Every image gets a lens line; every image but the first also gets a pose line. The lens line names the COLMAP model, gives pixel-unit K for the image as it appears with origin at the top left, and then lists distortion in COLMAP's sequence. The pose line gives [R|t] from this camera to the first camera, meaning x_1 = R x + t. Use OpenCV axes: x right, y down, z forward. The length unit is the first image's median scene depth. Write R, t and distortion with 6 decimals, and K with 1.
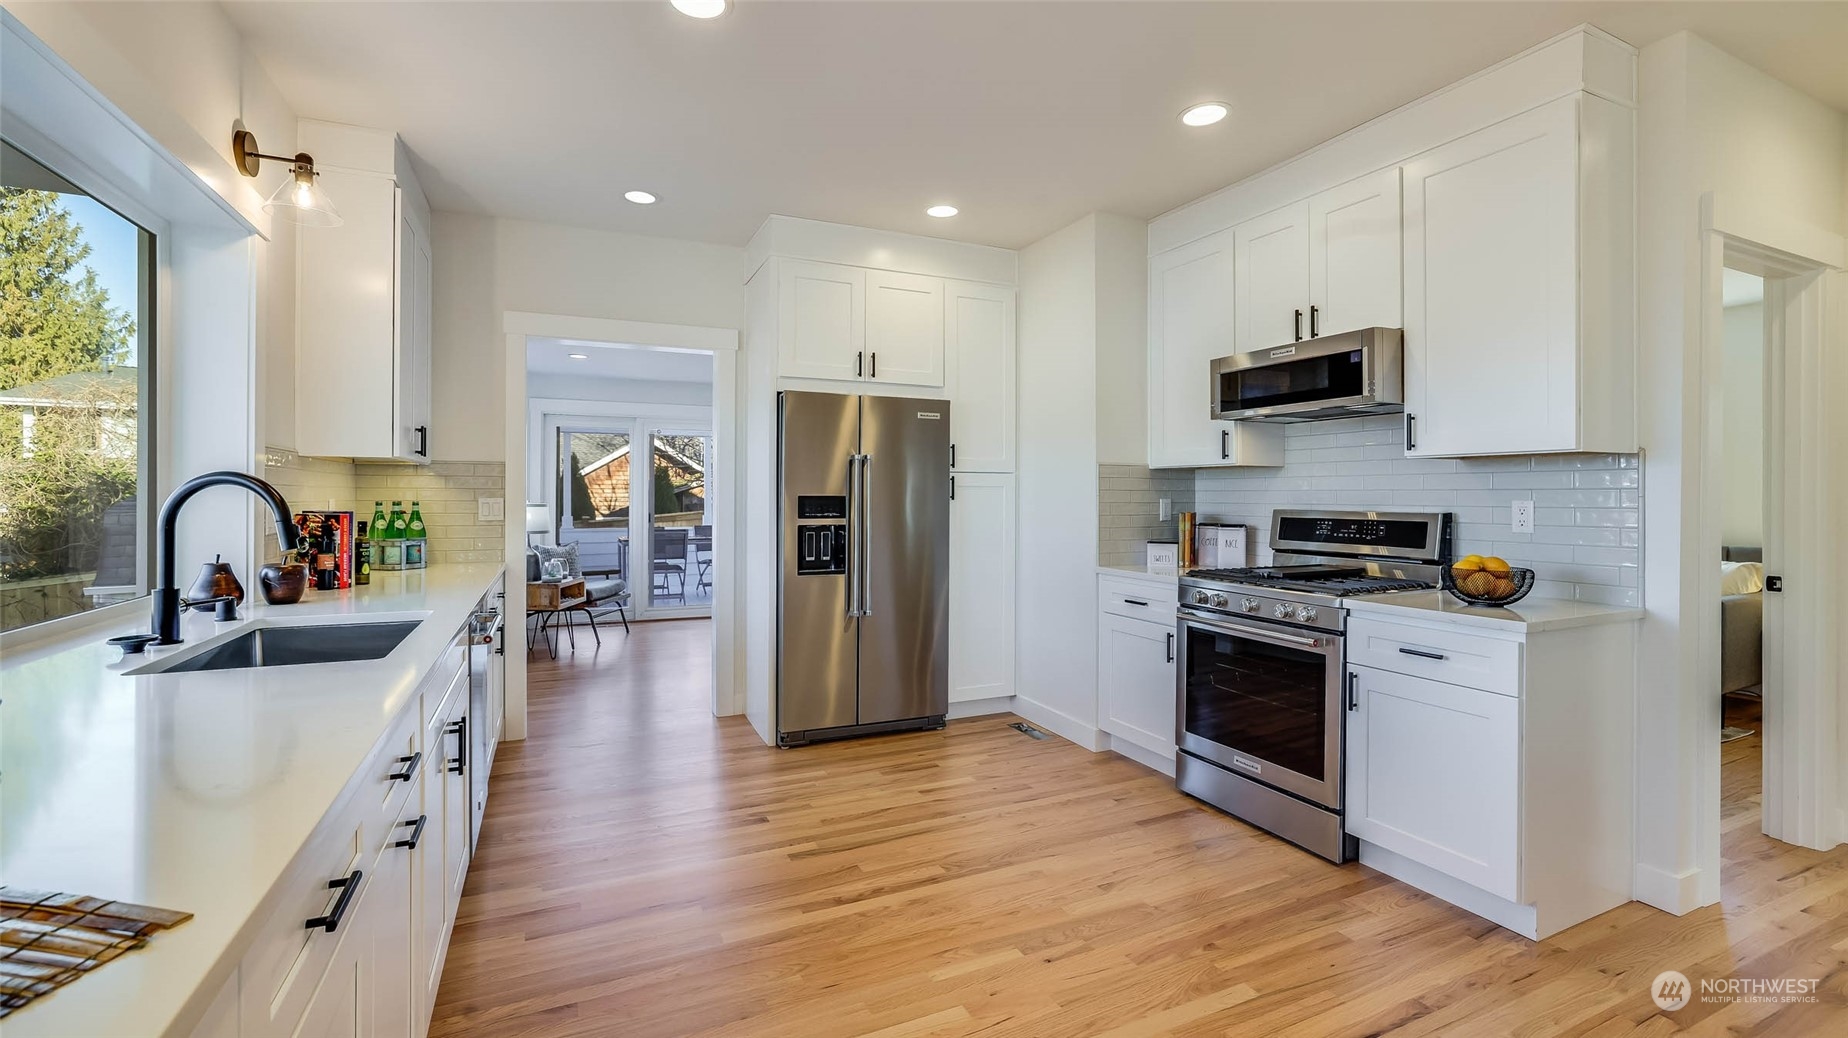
lens RADIAL K [[799.5, 0, 915.2], [0, 799.5, 492.9], [0, 0, 1]] dist [-0.012871, 0.000098]
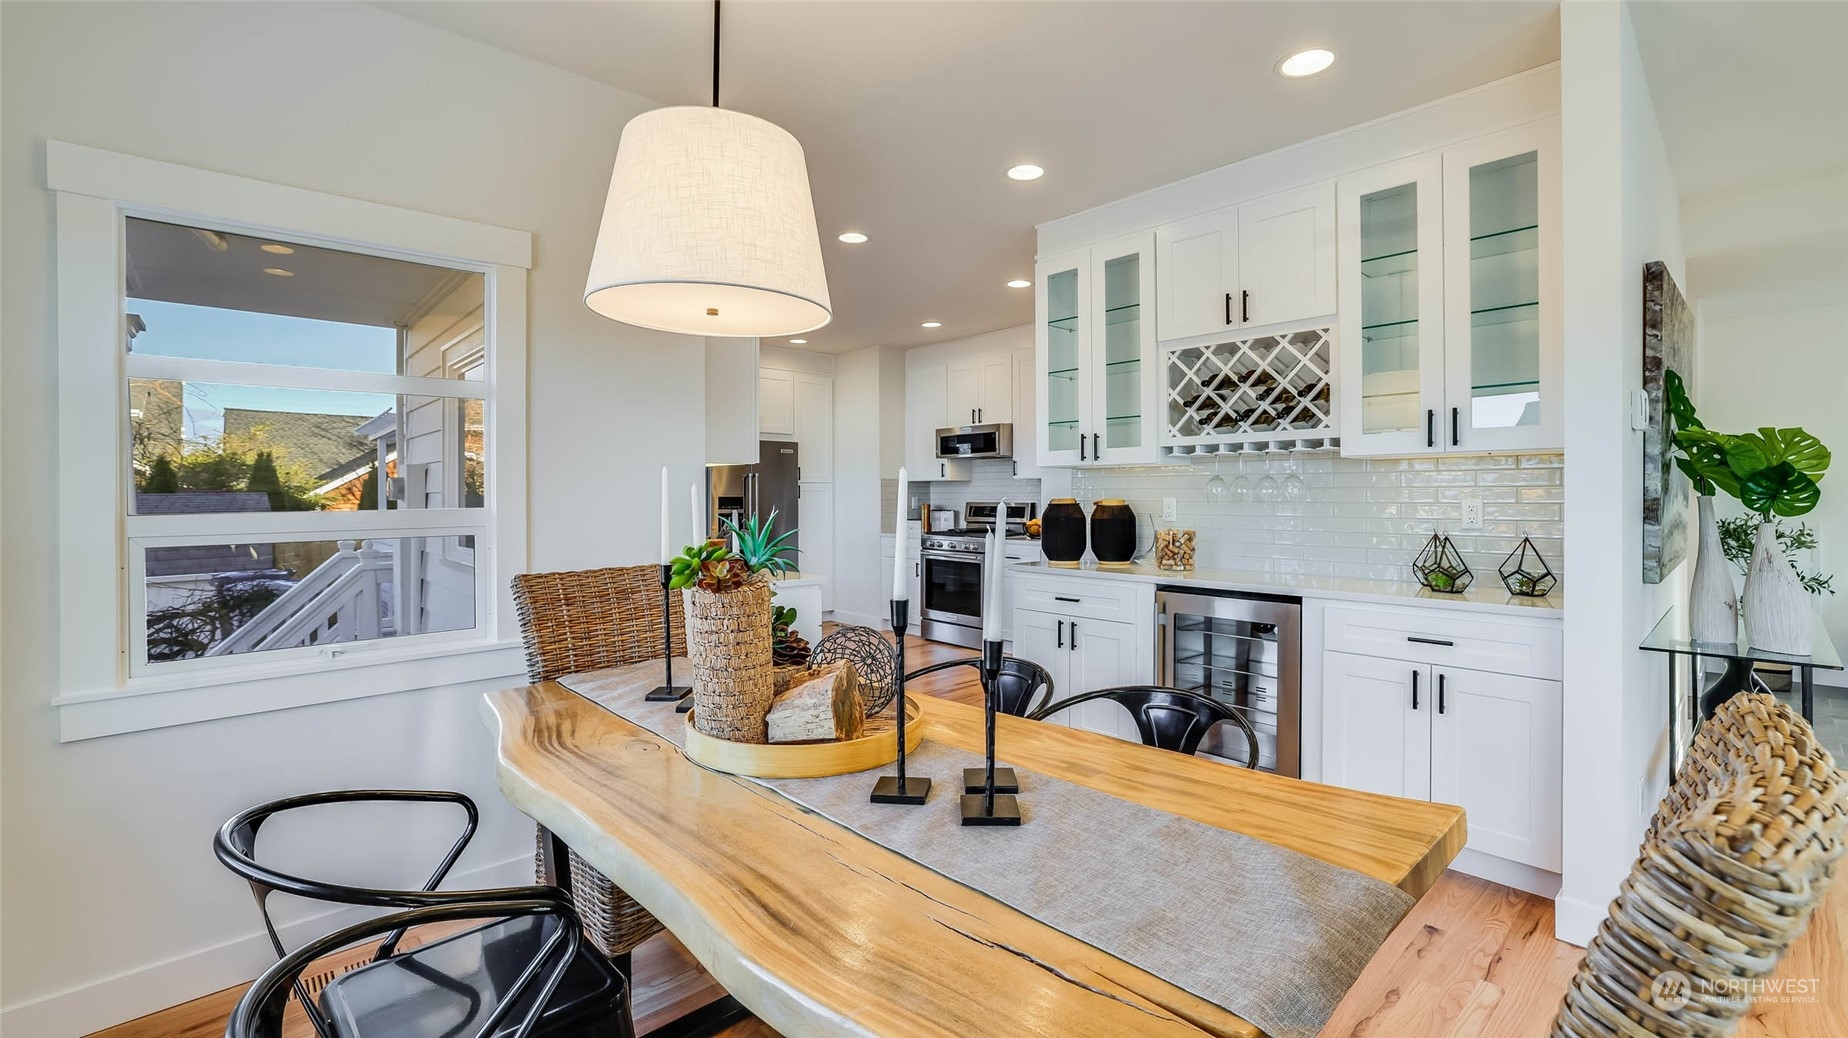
lens RADIAL K [[799.5, 0, 915.2], [0, 799.5, 492.9], [0, 0, 1]] dist [-0.012871, 0.000098]
pose [[0.955495, -0.006734, 0.294930, -0.286309], [0.006957, 0.999976, 0.000294, -0.004372], [-0.294925, 0.001771, 0.955519, -0.941711]]
